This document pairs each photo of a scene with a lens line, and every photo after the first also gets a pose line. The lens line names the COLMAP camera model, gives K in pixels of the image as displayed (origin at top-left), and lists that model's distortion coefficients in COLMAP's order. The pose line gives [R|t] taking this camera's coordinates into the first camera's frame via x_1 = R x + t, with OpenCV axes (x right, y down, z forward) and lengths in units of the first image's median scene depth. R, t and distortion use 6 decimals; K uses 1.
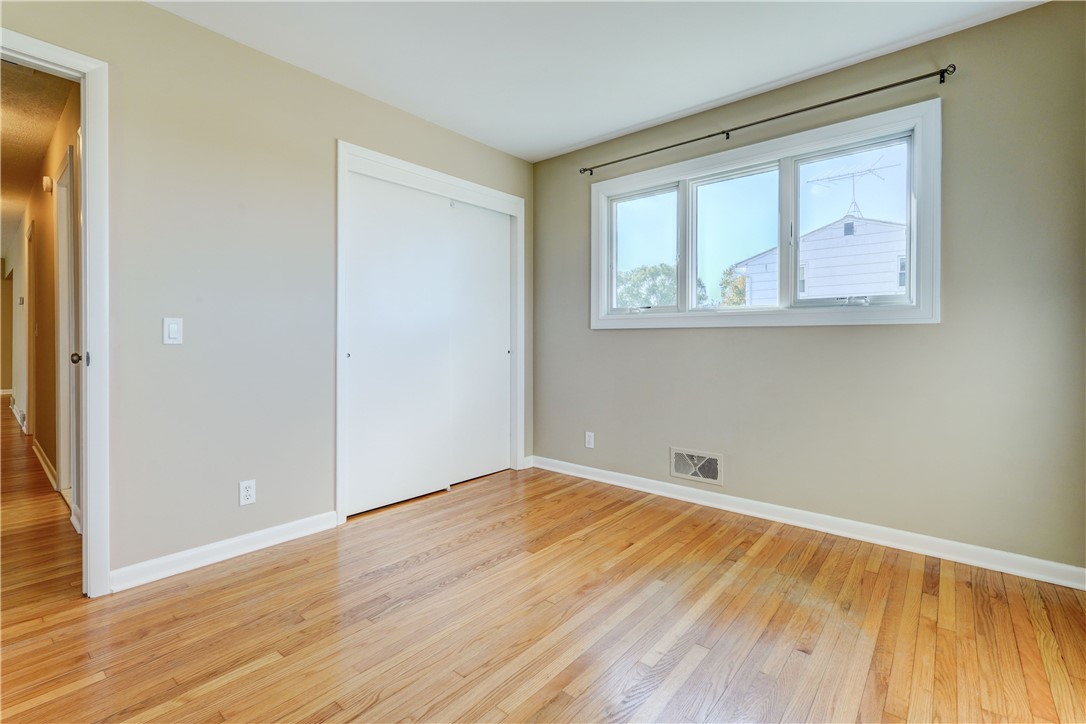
lens RADIAL K [[498.5, 0, 525.3], [0, 498.5, 342.1], [0, 0, 1]] dist [-0.012282, 0.007245]
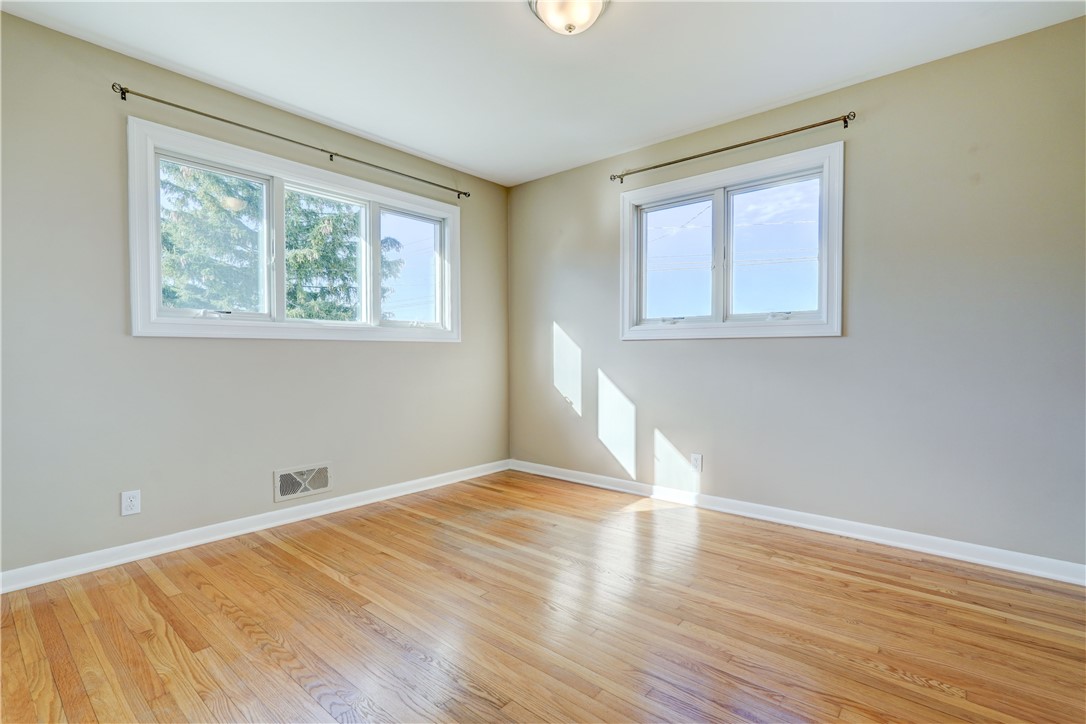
lens RADIAL K [[489.0, 0, 543.0], [0, 489.0, 362.0], [0, 0, 1]] dist [-0.001257, 0.000179]
pose [[0.004289, -0.017970, 0.999829, -0.747407], [0.006626, 0.999817, 0.017942, 0.001955], [-0.999969, 0.006548, 0.004407, 0.648819]]
